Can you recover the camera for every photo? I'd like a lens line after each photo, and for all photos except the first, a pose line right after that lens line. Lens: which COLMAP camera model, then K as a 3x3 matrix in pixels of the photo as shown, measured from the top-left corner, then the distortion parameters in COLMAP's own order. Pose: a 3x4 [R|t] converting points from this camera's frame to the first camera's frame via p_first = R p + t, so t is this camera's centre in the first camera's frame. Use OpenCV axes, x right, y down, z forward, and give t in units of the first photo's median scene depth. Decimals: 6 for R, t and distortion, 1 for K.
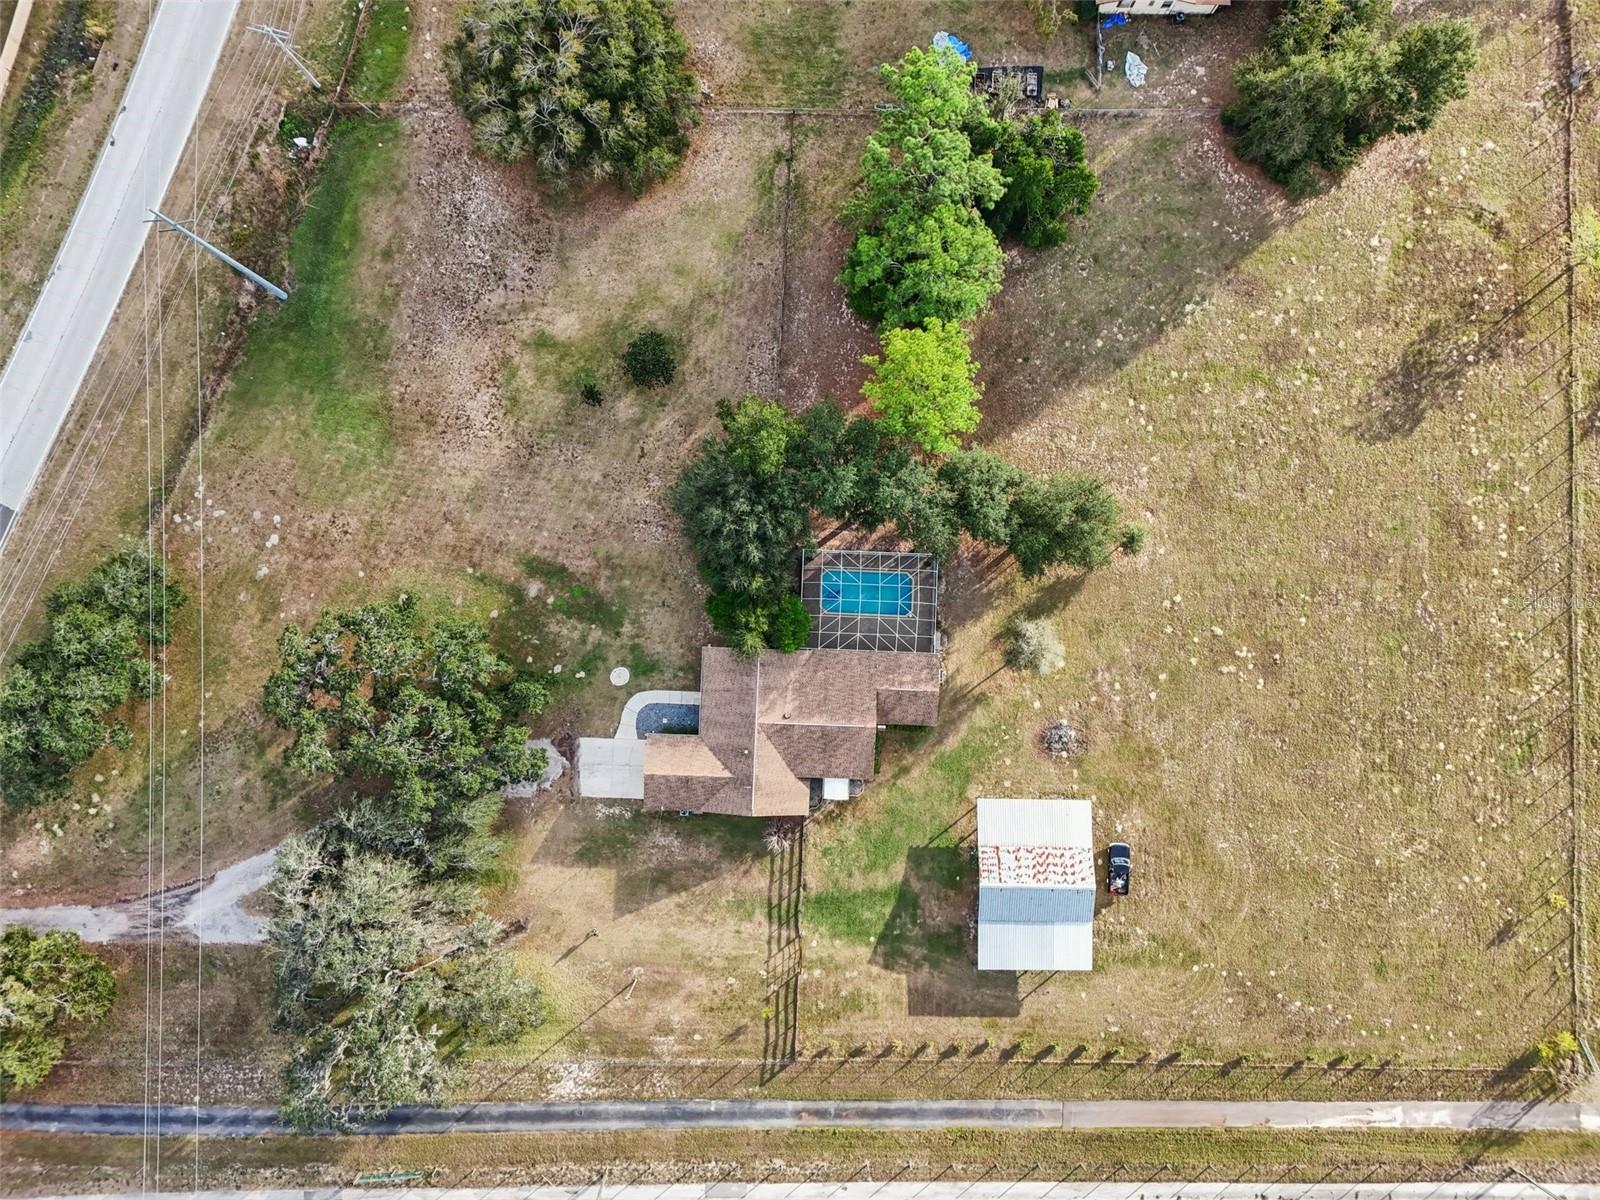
lens RADIAL K [[1180.4, 0, 797.8], [0, 1180.4, 596.6], [0, 0, 1]] dist [0.056295, -0.048626]
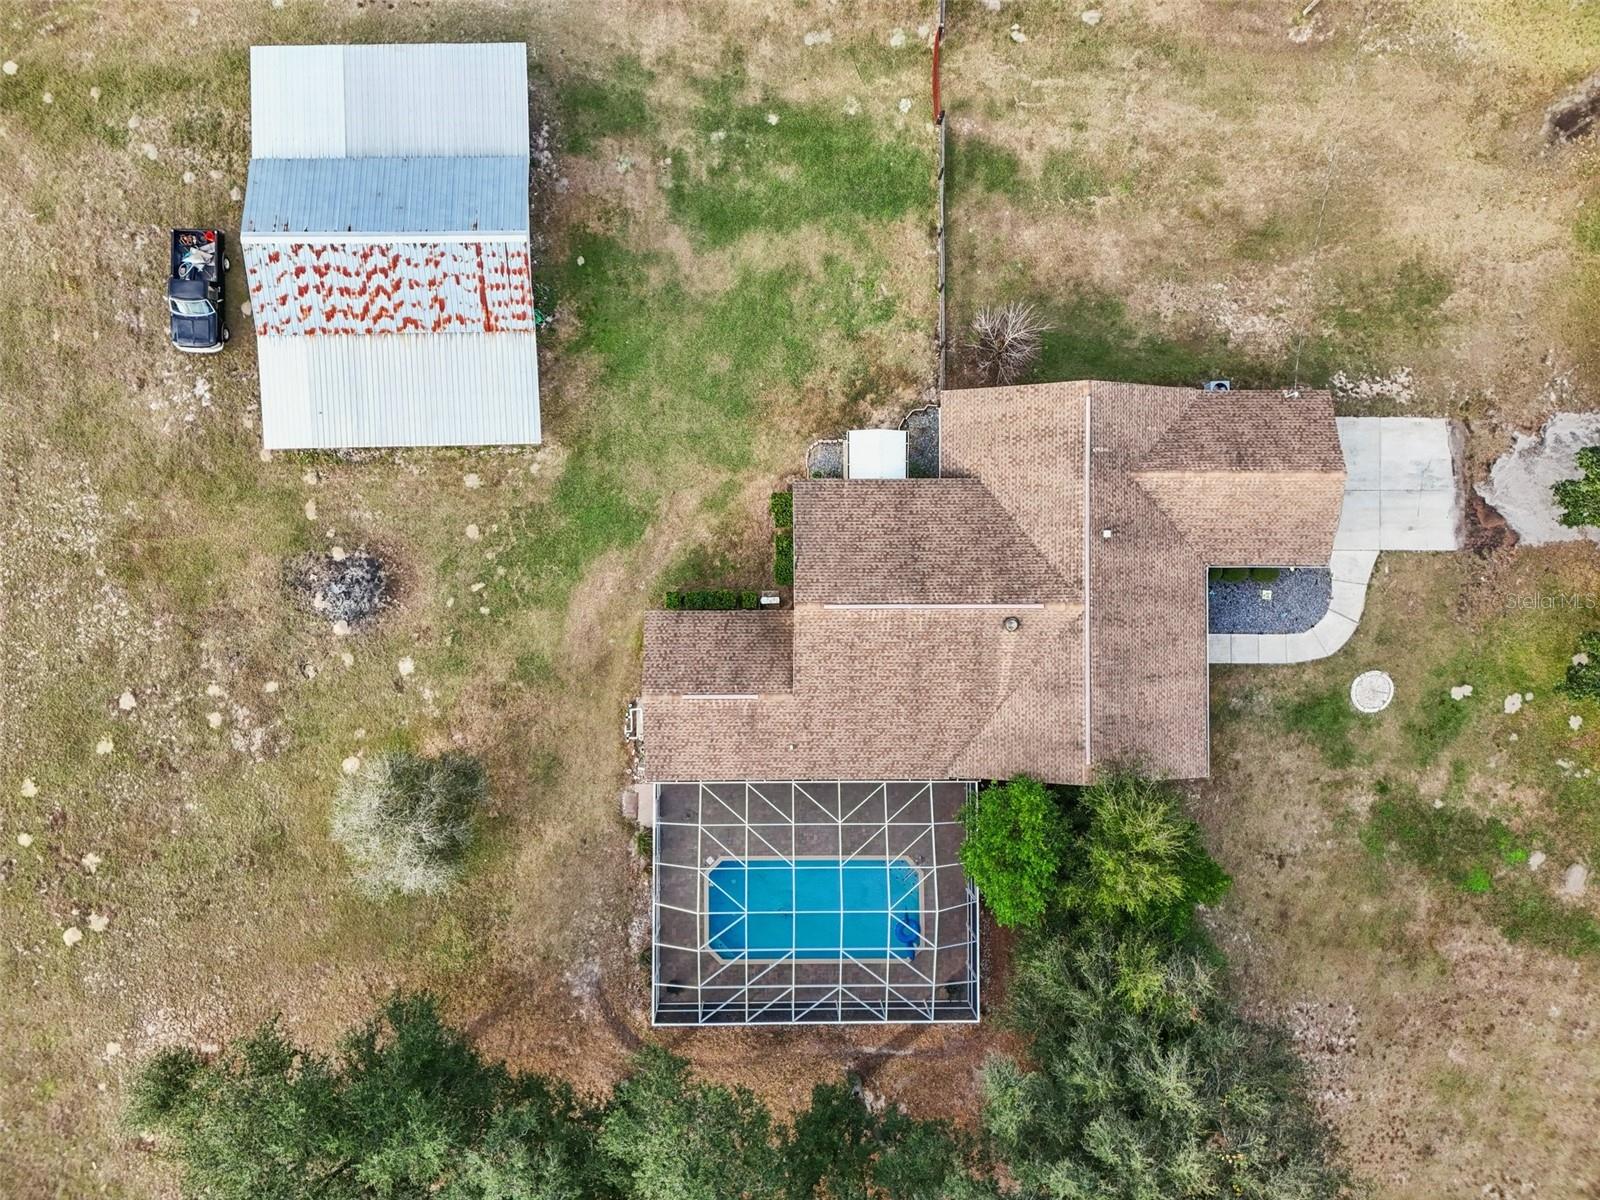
lens RADIAL K [[1180.4, 0, 802.7], [0, 1180.4, 595.5], [0, 0, 1]] dist [0.056295, -0.048626]
pose [[-0.997808, 0.040521, -0.052323, 0.082072], [-0.043385, -0.997554, 0.054814, 0.088686], [-0.049974, 0.056964, 0.997125, 0.572195]]
